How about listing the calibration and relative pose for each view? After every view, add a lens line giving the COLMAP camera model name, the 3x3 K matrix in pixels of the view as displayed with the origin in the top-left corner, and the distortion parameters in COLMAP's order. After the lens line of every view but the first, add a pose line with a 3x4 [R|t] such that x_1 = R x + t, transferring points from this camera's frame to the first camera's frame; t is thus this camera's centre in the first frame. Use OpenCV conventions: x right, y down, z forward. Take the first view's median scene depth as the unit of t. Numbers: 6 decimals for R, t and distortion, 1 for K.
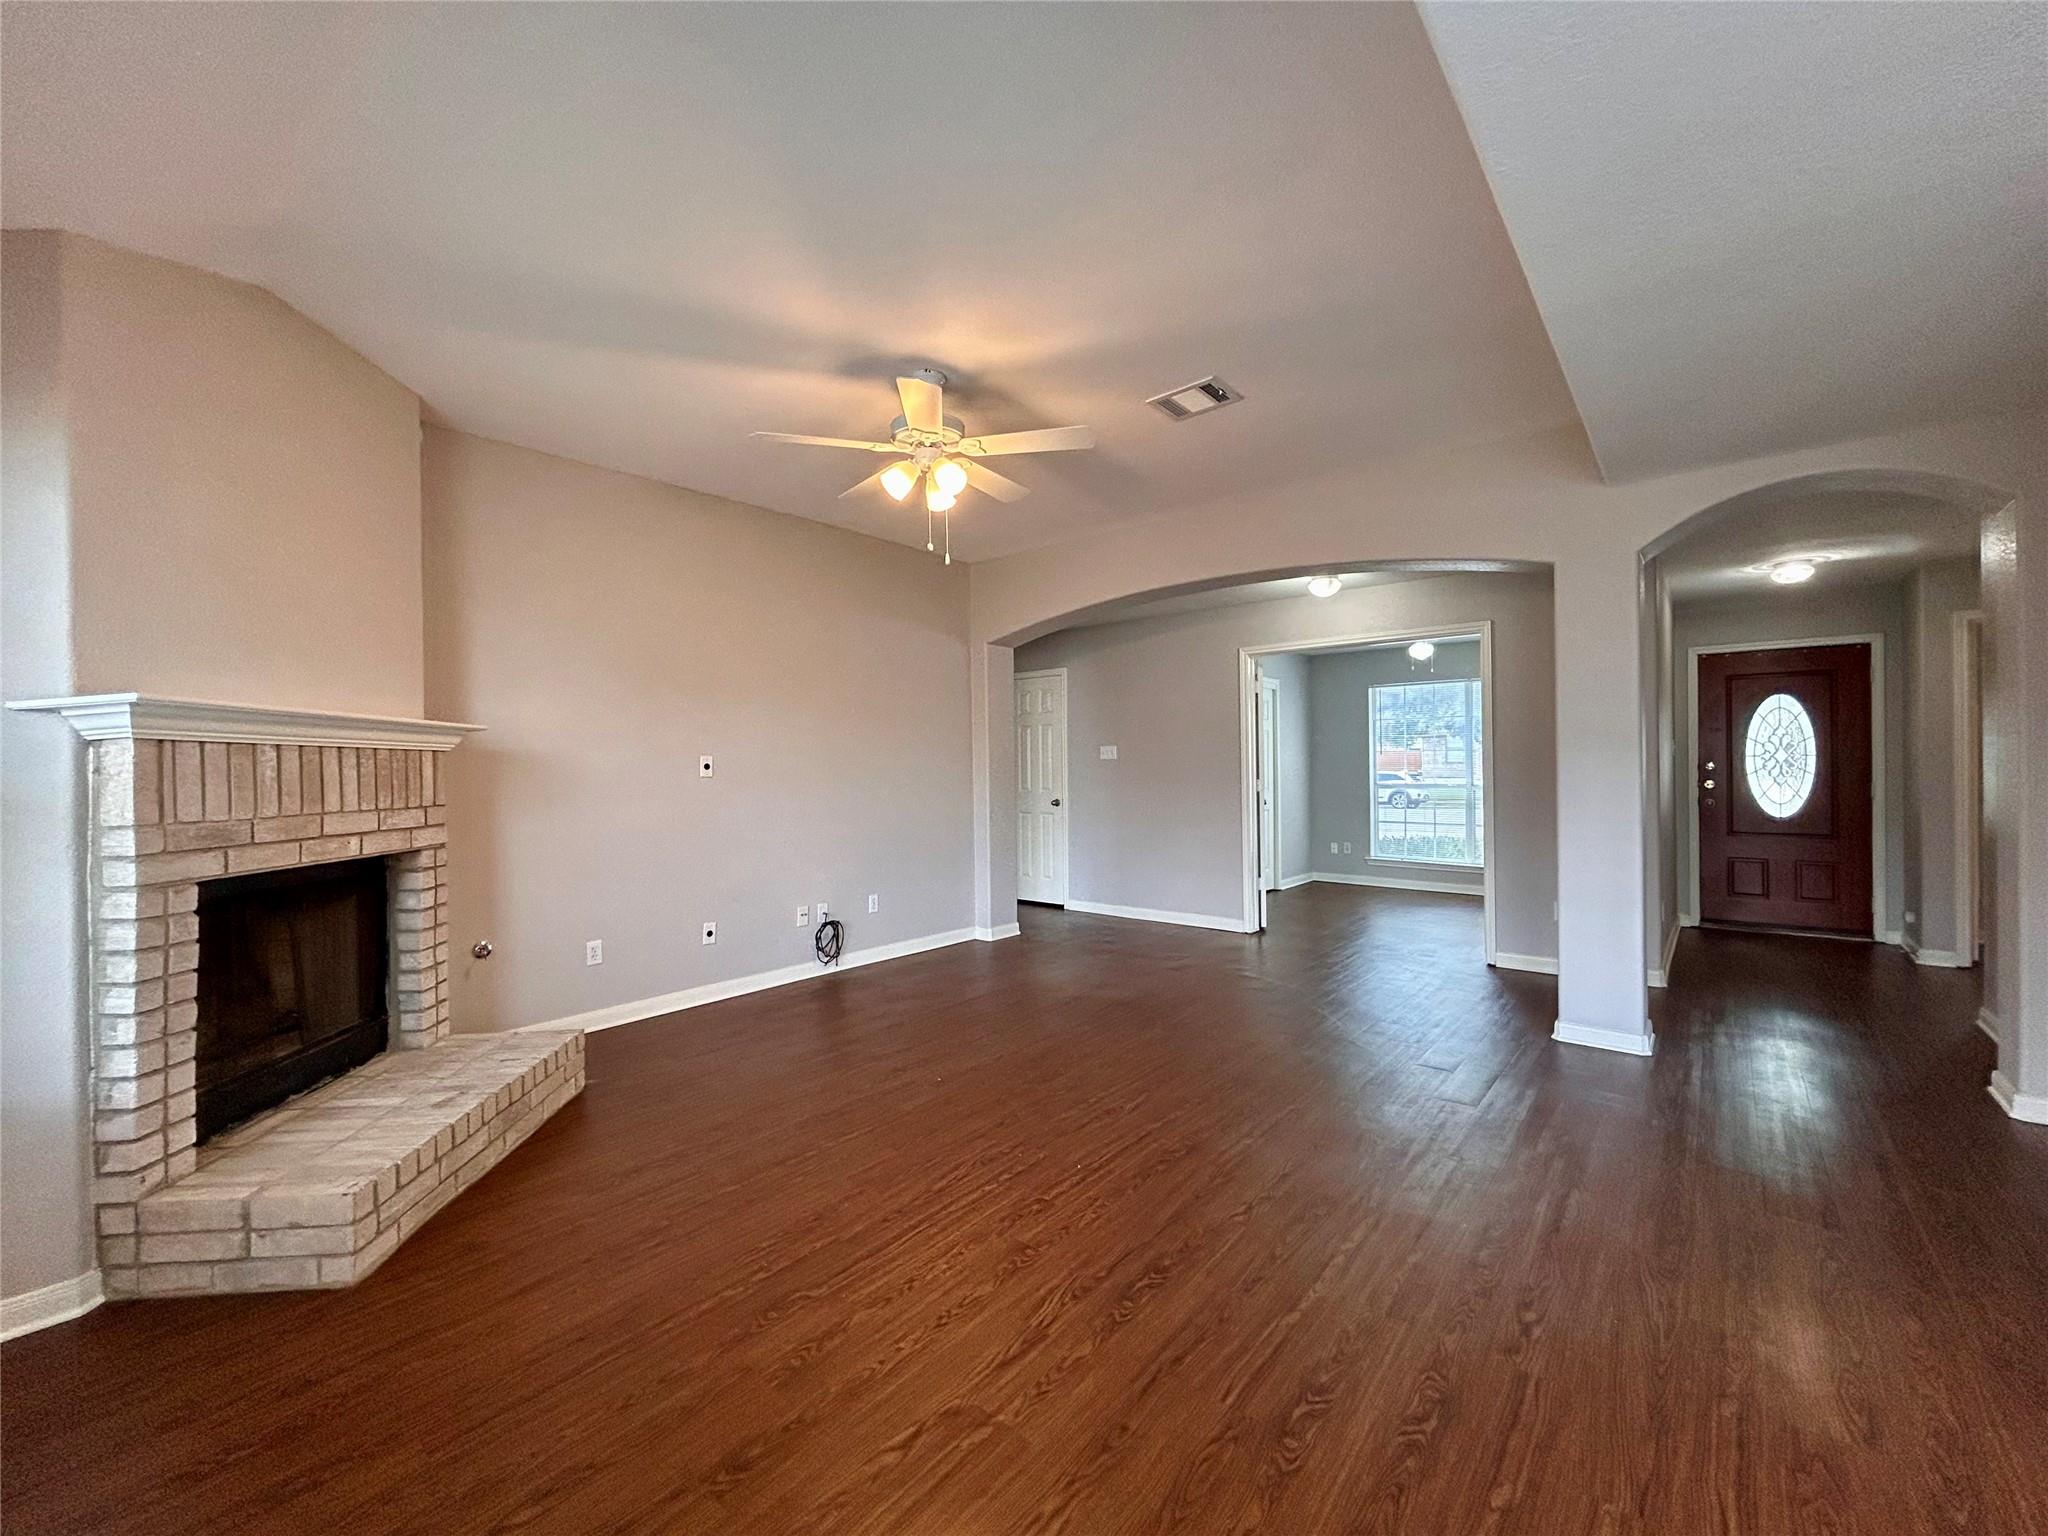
lens RADIAL K [[822.6, 0, 1023.3], [0, 822.6, 770.2], [0, 0, 1]] dist [0.001514, -0.000074]
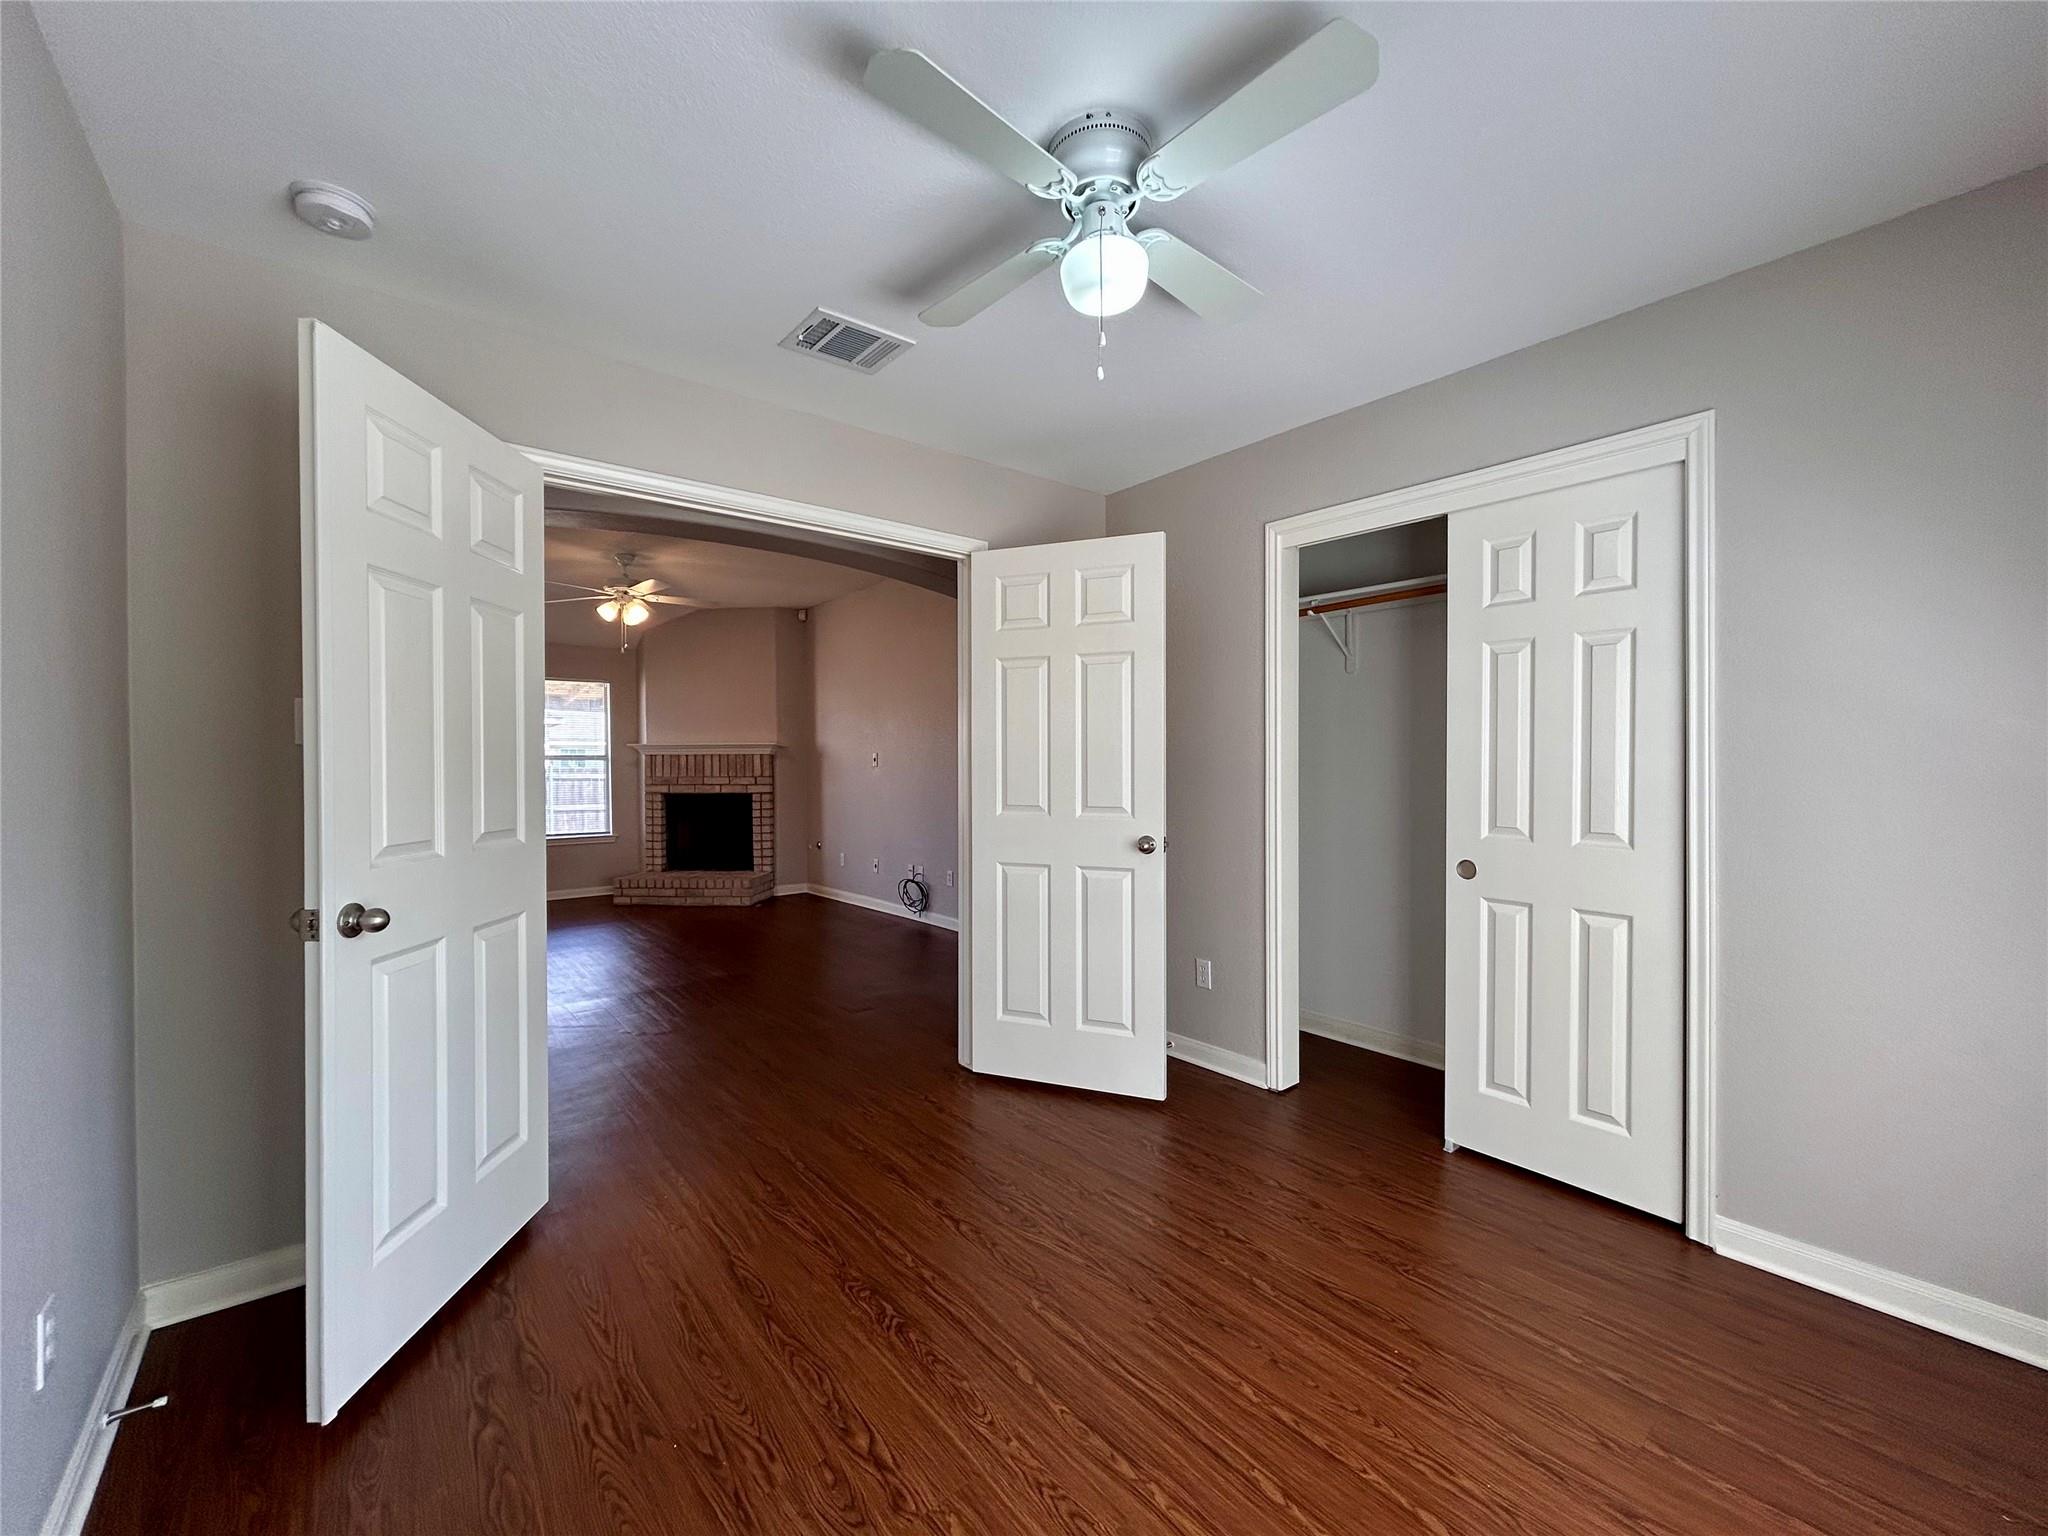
lens RADIAL K [[822.6, 0, 1023.3], [0, 822.6, 770.2], [0, 0, 1]] dist [0.001514, -0.000074]
pose [[-0.181370, 0.011256, -0.983350, 1.409263], [0.004365, 0.999934, 0.010640, 0.000825], [0.983405, -0.002363, -0.181408, 1.996130]]
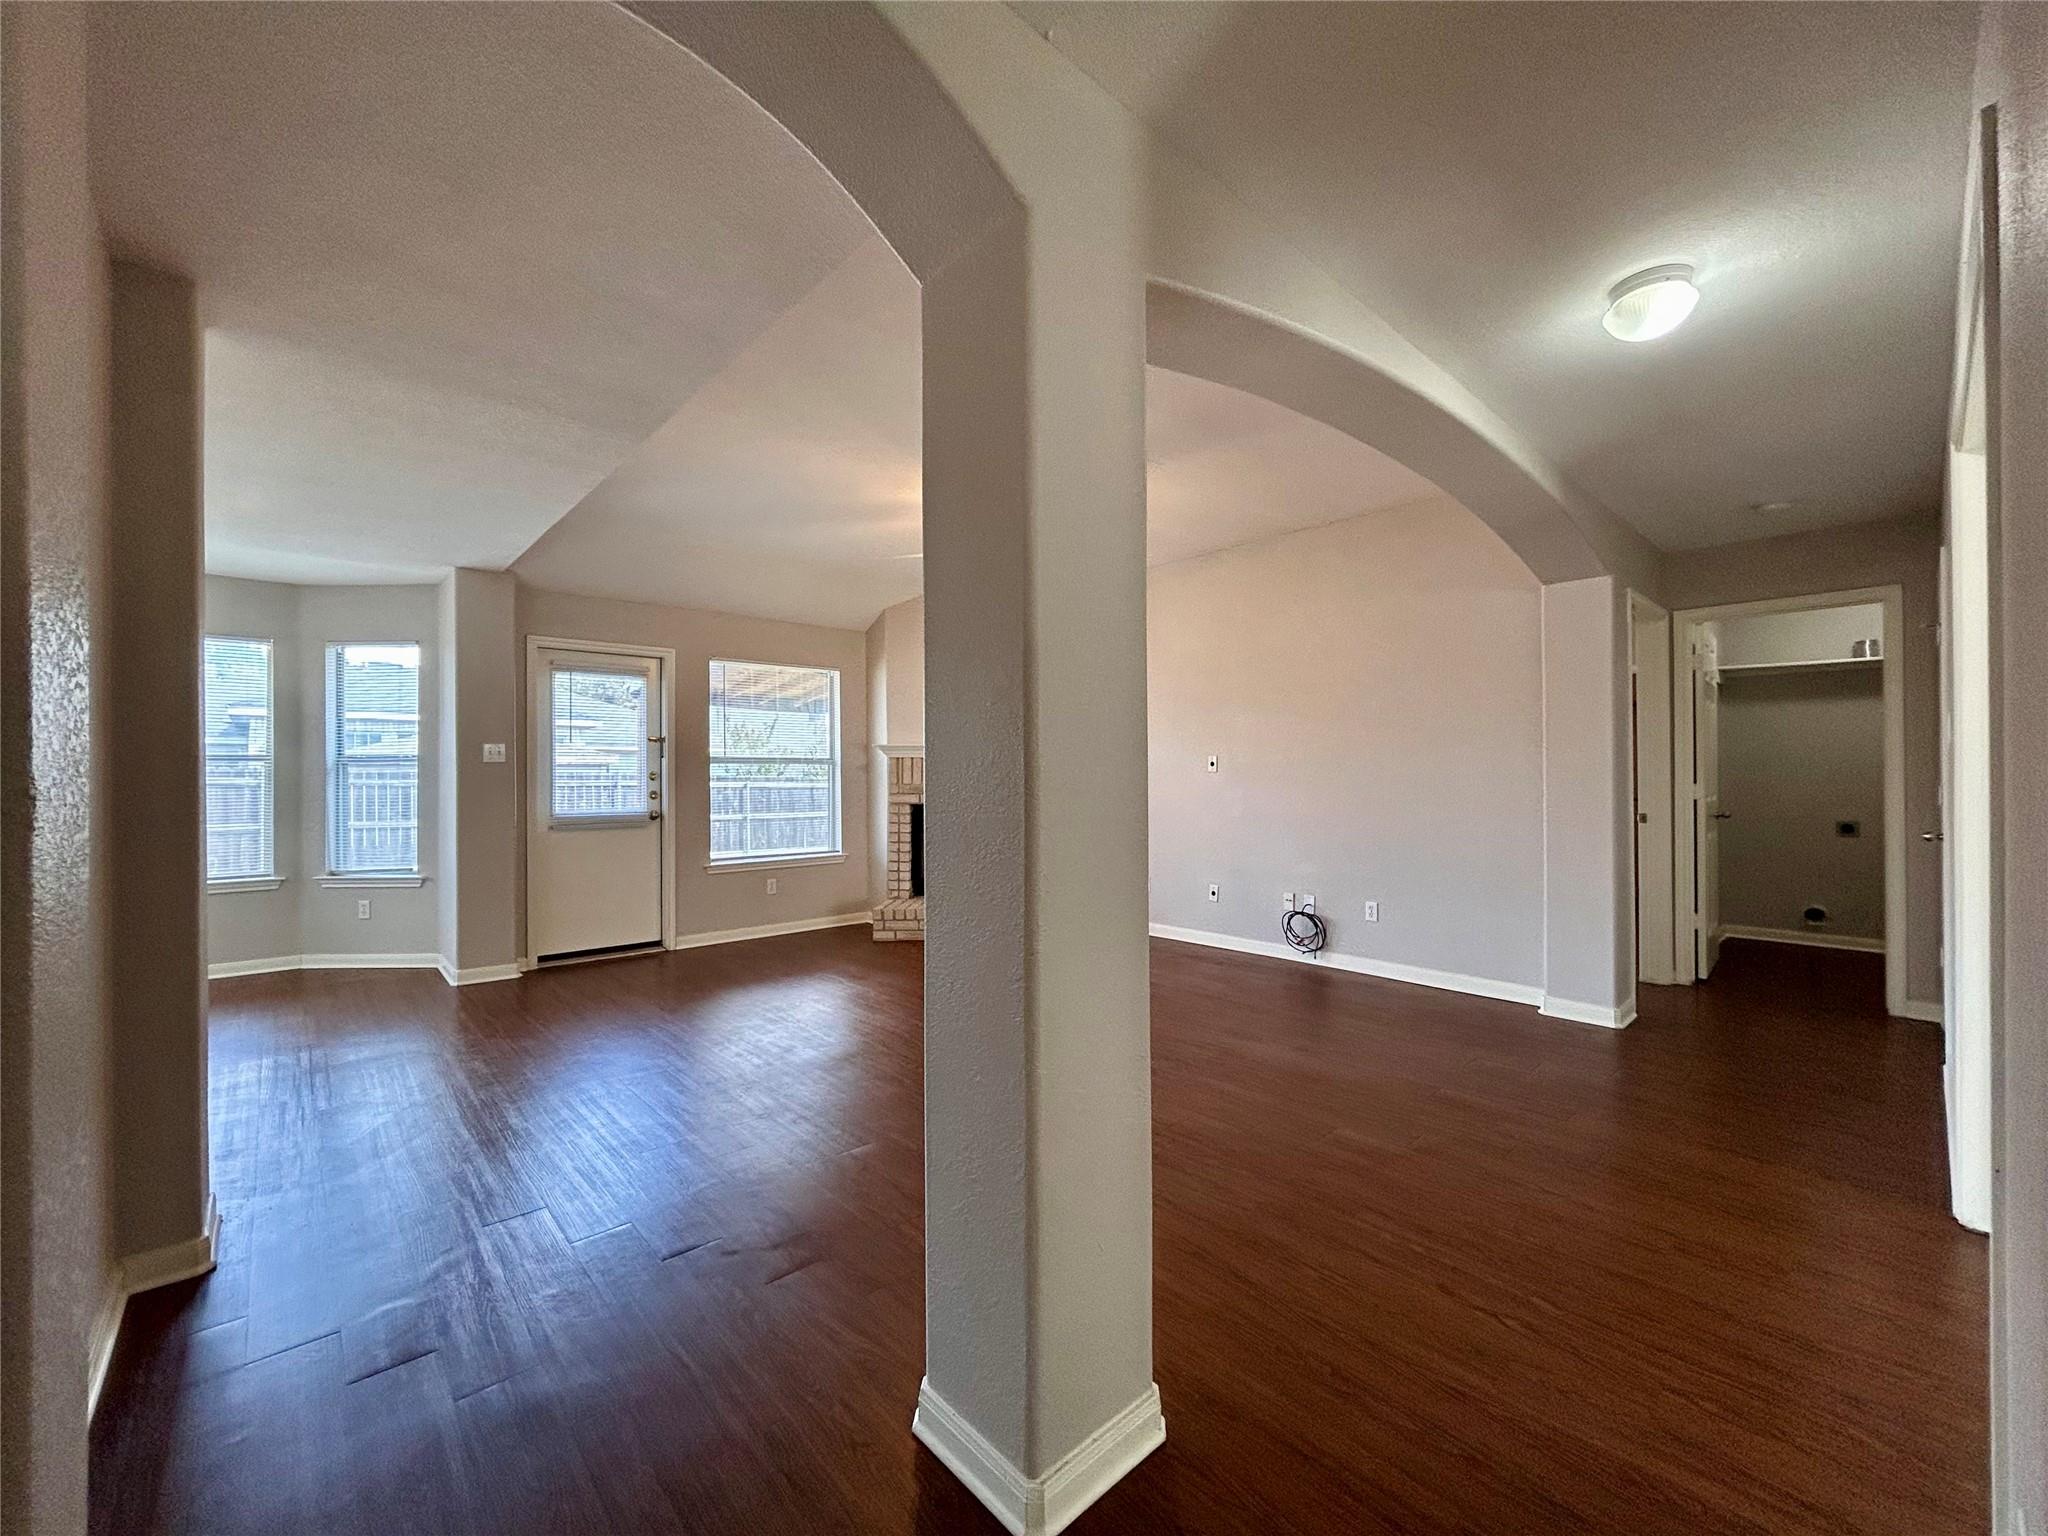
lens RADIAL K [[822.6, 0, 1023.3], [0, 822.6, 770.2], [0, 0, 1]] dist [0.001514, -0.000074]
pose [[-0.135498, 0.002819, -0.990774, 1.190020], [0.001584, 0.999995, 0.002629, 0.002518], [0.990776, -0.001213, -0.135501, 1.123930]]
